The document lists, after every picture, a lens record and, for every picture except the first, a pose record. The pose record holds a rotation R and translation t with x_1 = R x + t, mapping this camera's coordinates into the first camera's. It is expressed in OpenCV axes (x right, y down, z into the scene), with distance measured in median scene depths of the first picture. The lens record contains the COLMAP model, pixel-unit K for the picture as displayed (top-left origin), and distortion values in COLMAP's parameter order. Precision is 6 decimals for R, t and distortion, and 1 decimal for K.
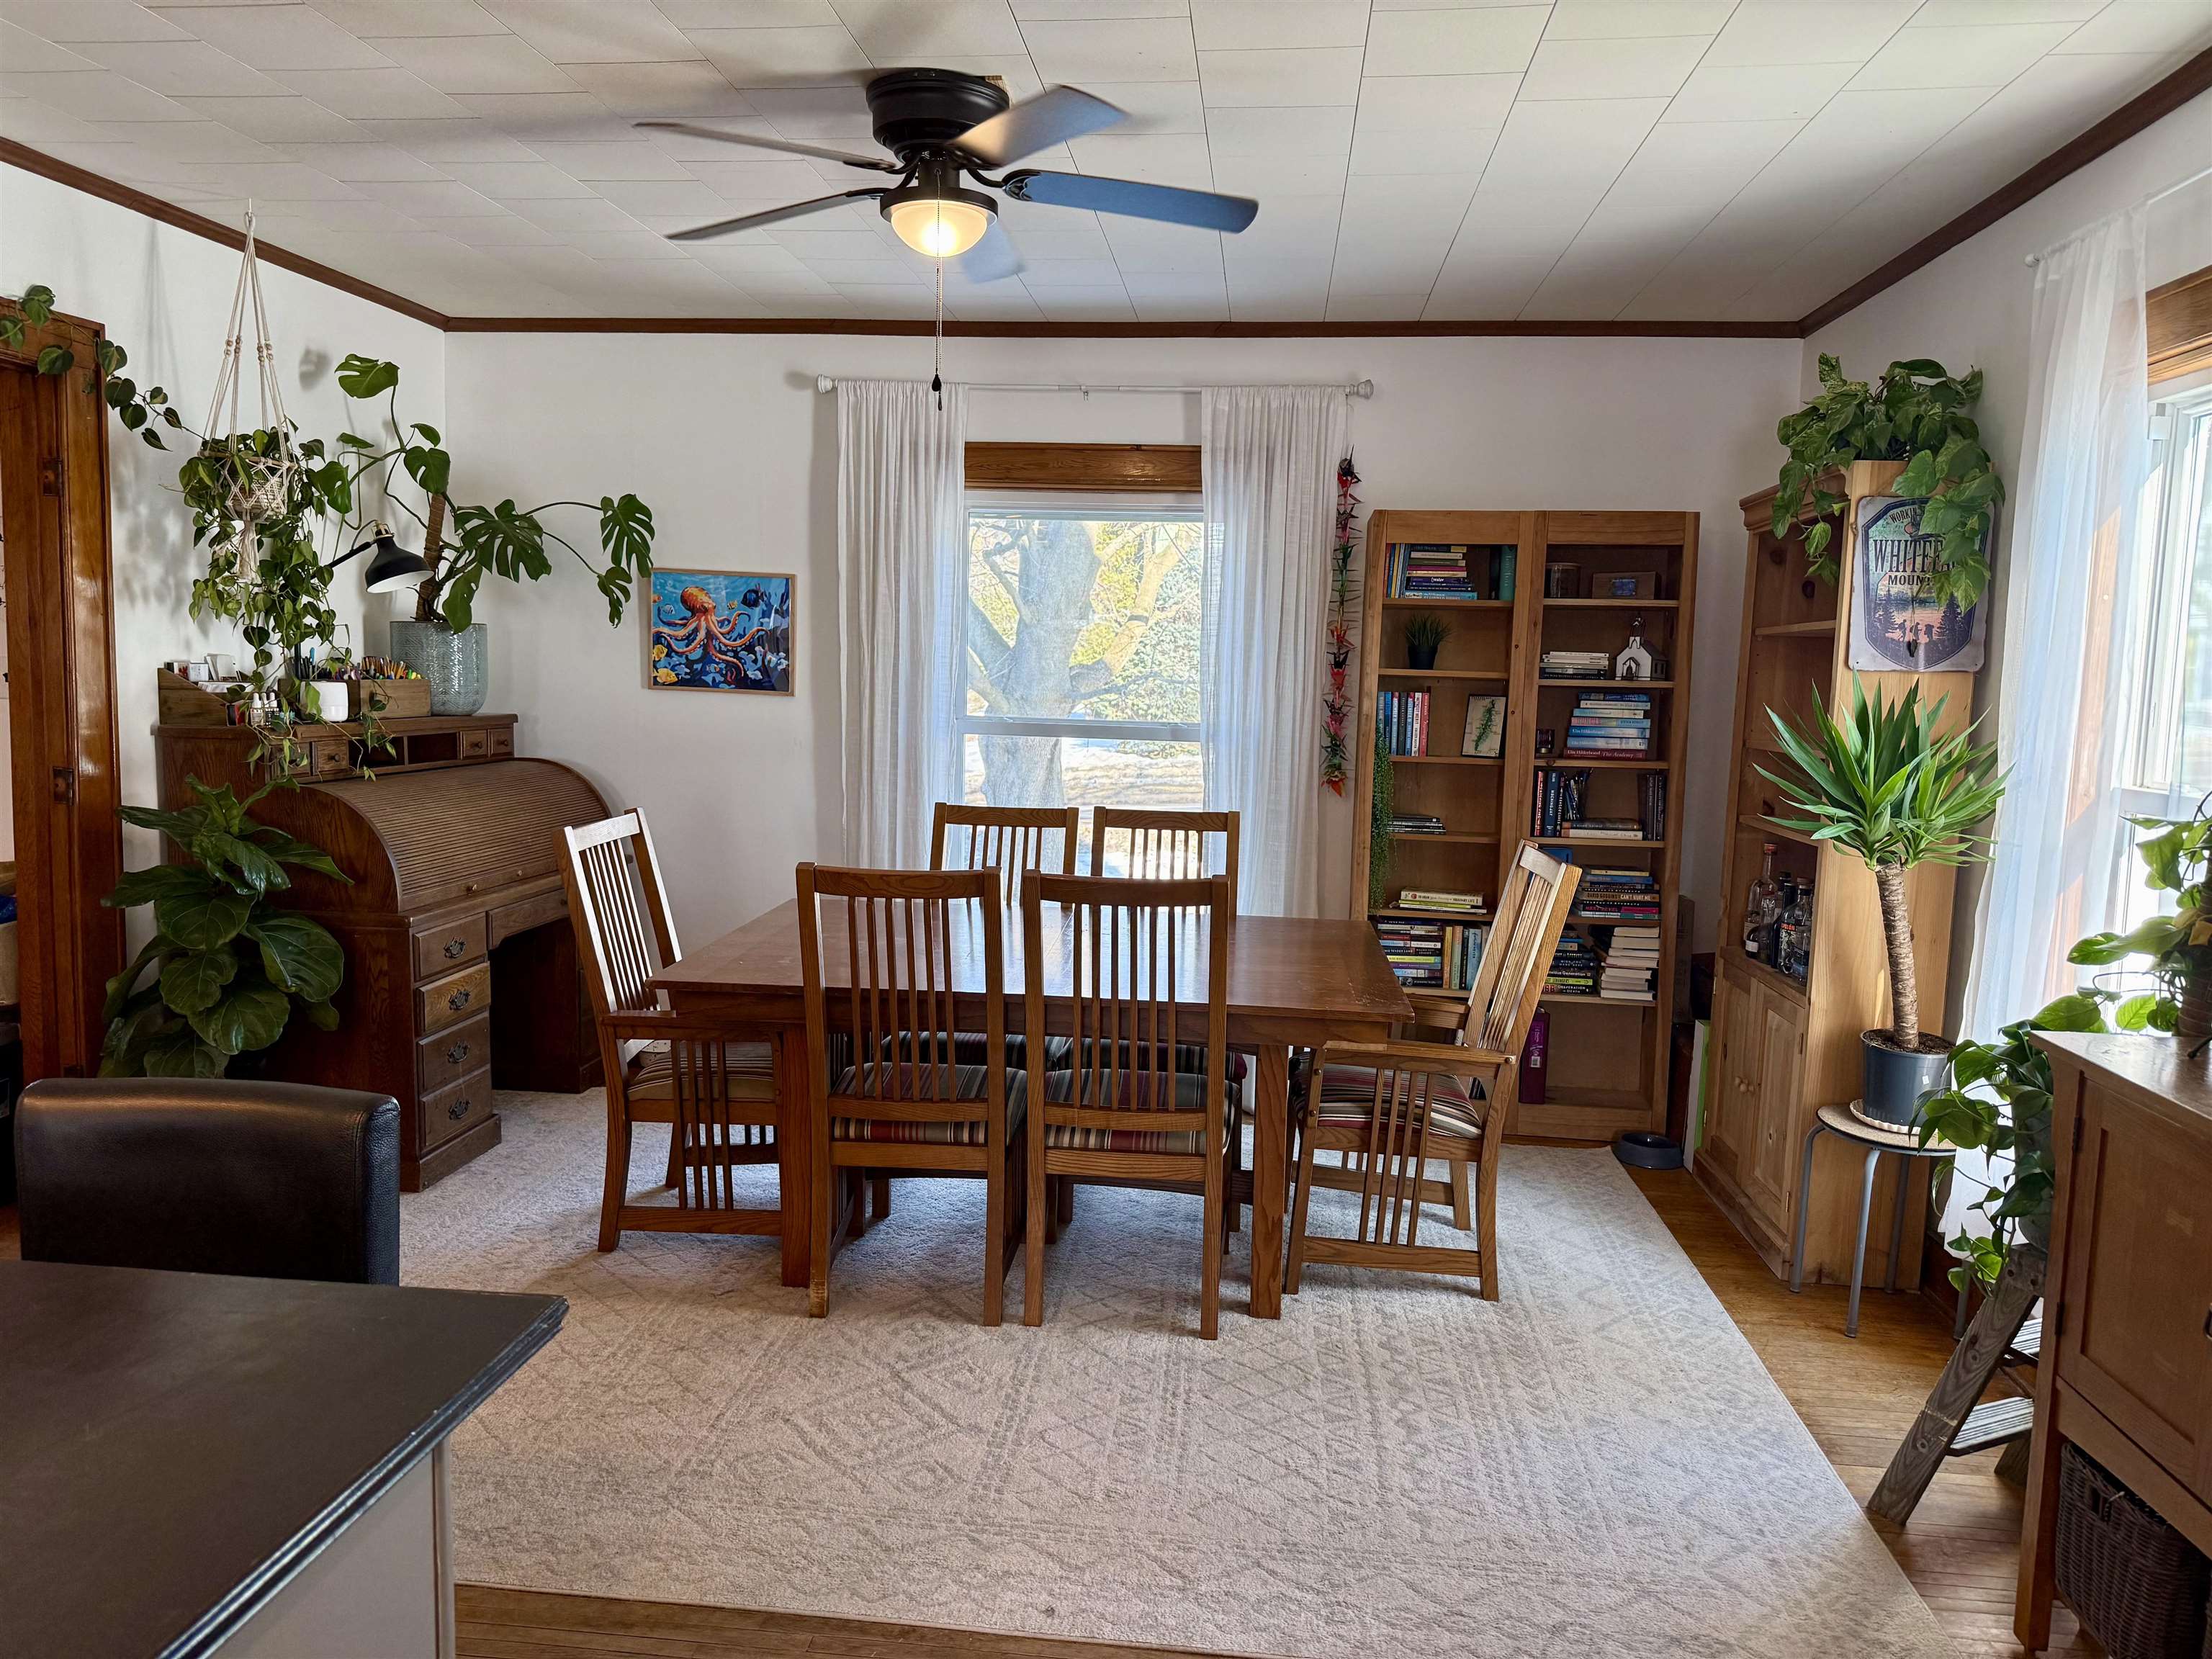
lens RADIAL K [[1562.6, 0, 1119.8], [0, 1562.6, 838.9], [0, 0, 1]] dist [0.063983, -0.083719]
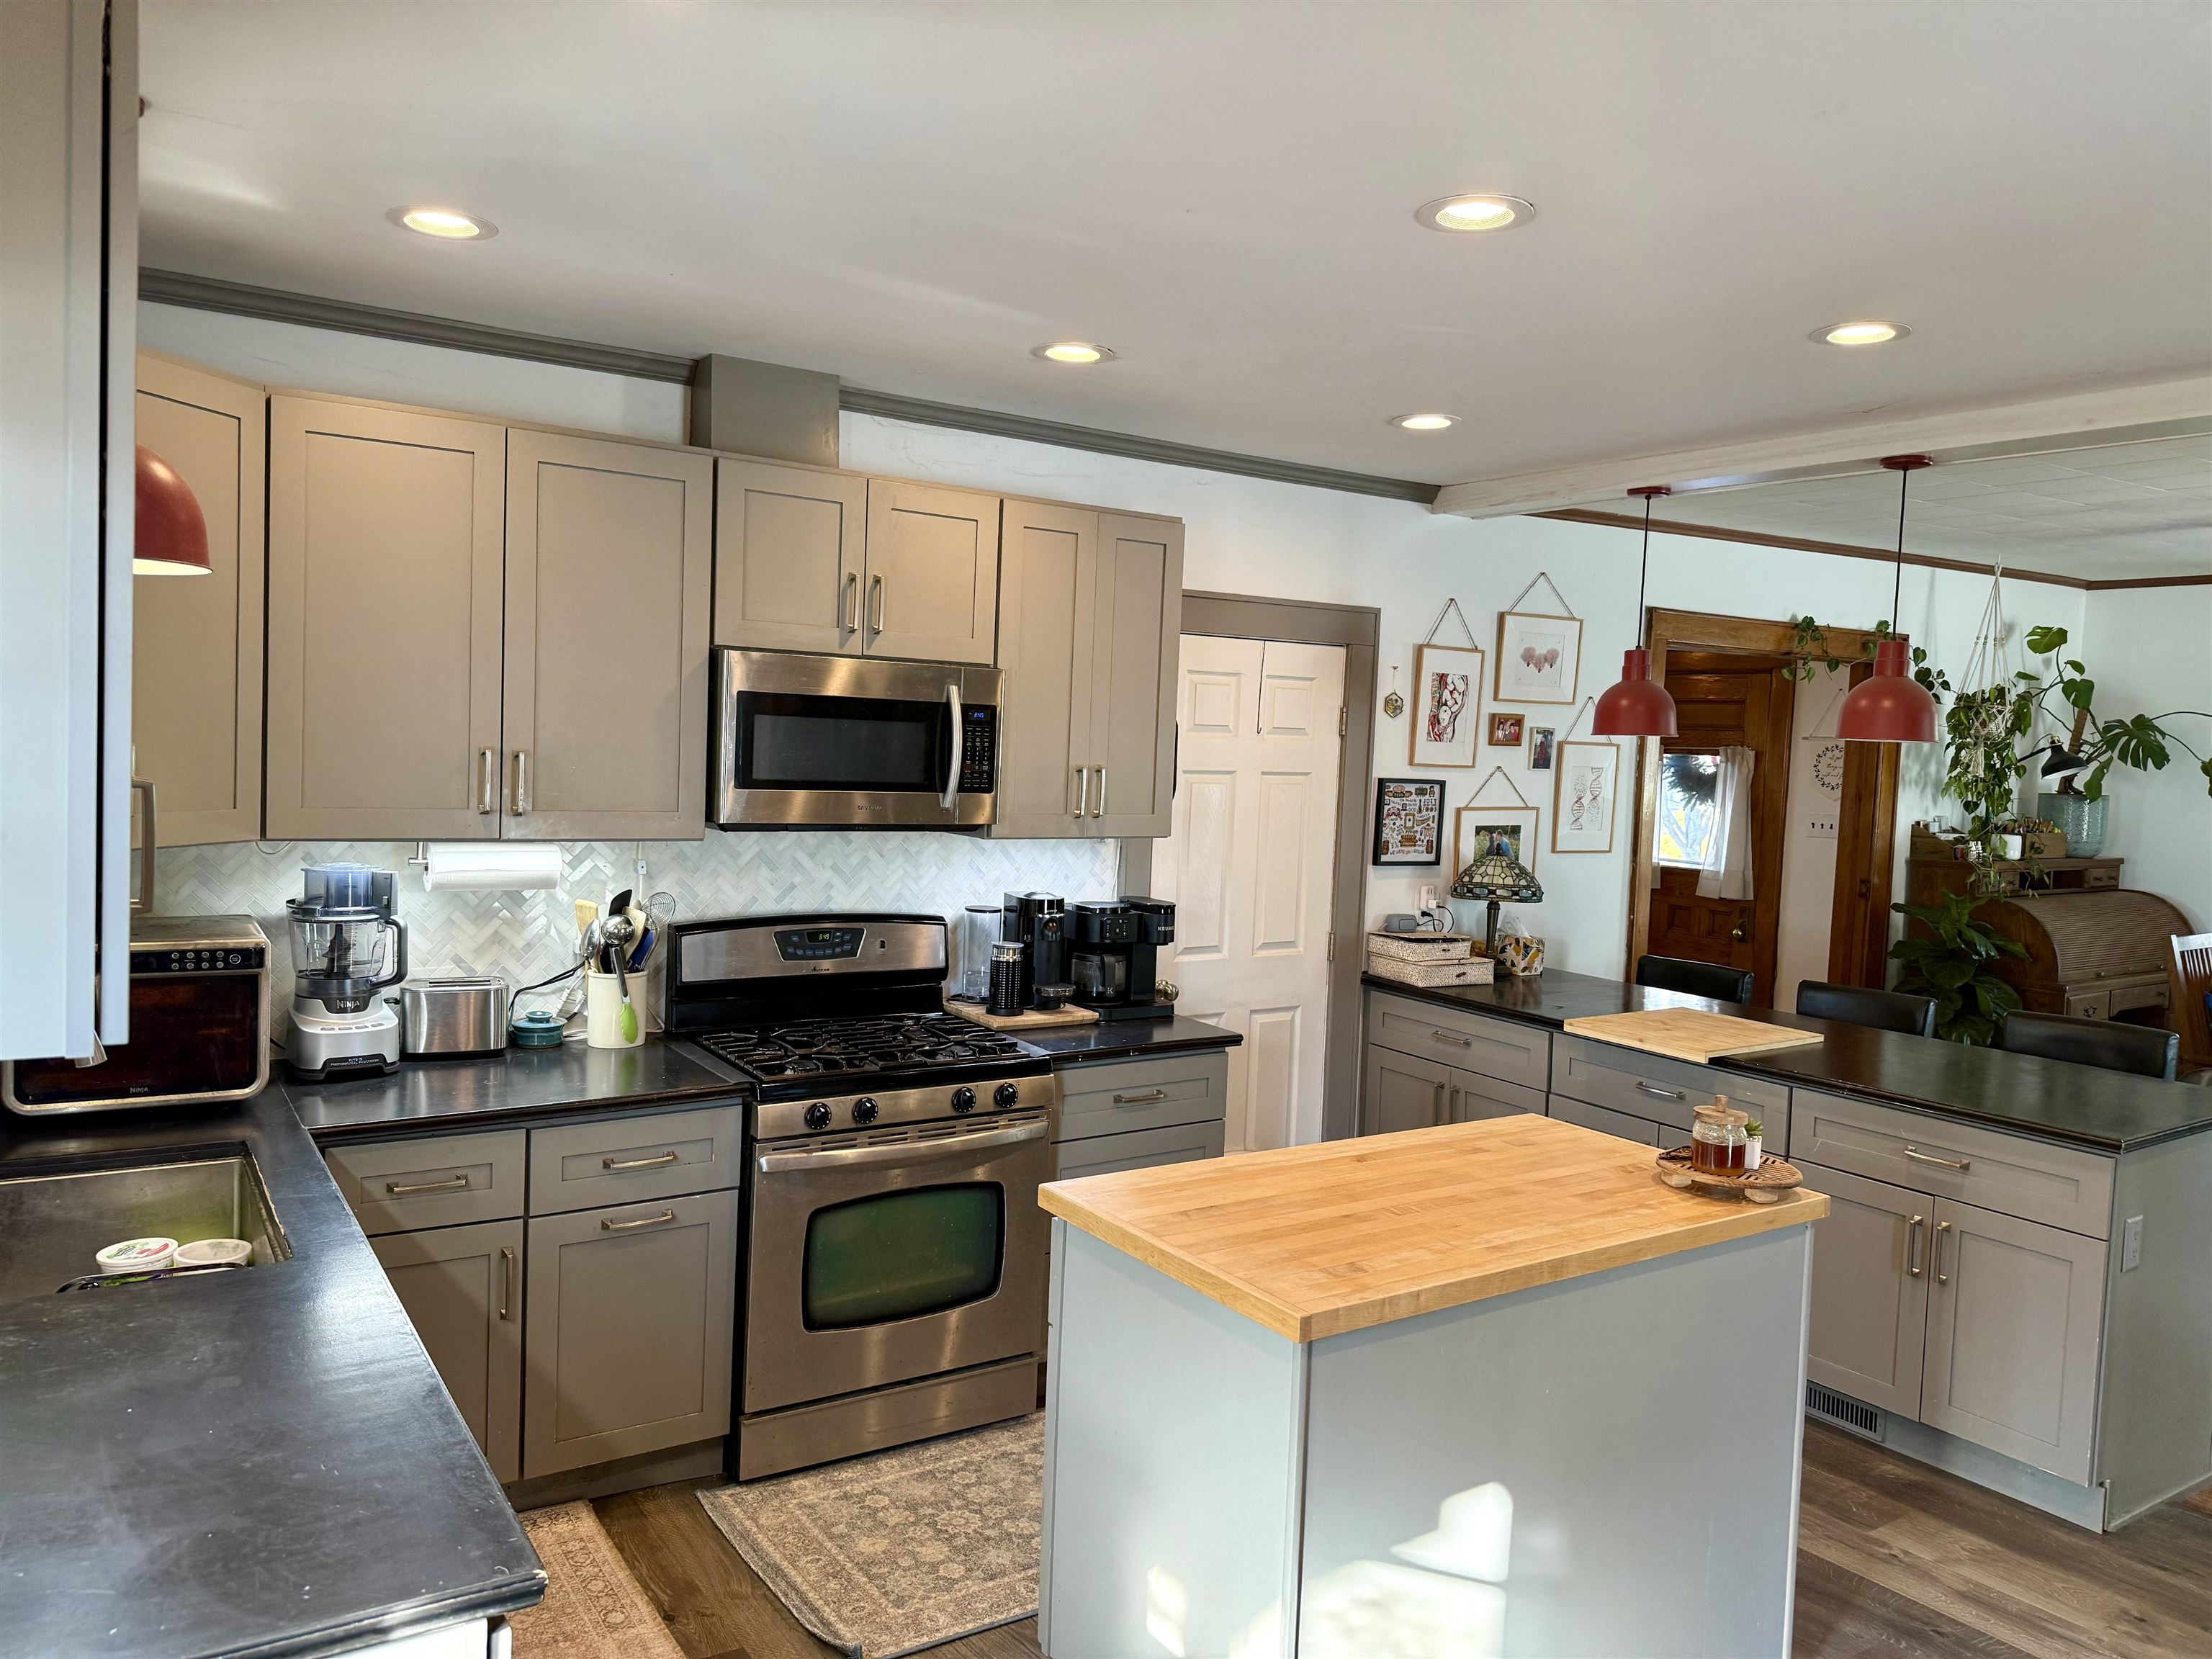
lens RADIAL K [[1562.6, 0, 1033.4], [0, 1562.6, 825.0], [0, 0, 1]] dist [0.063983, -0.083719]
pose [[0.626925, 0.036953, -0.778203, 0.128502], [-0.100160, 0.994408, -0.033470, 0.045003], [0.772615, 0.098928, 0.627120, -0.802294]]
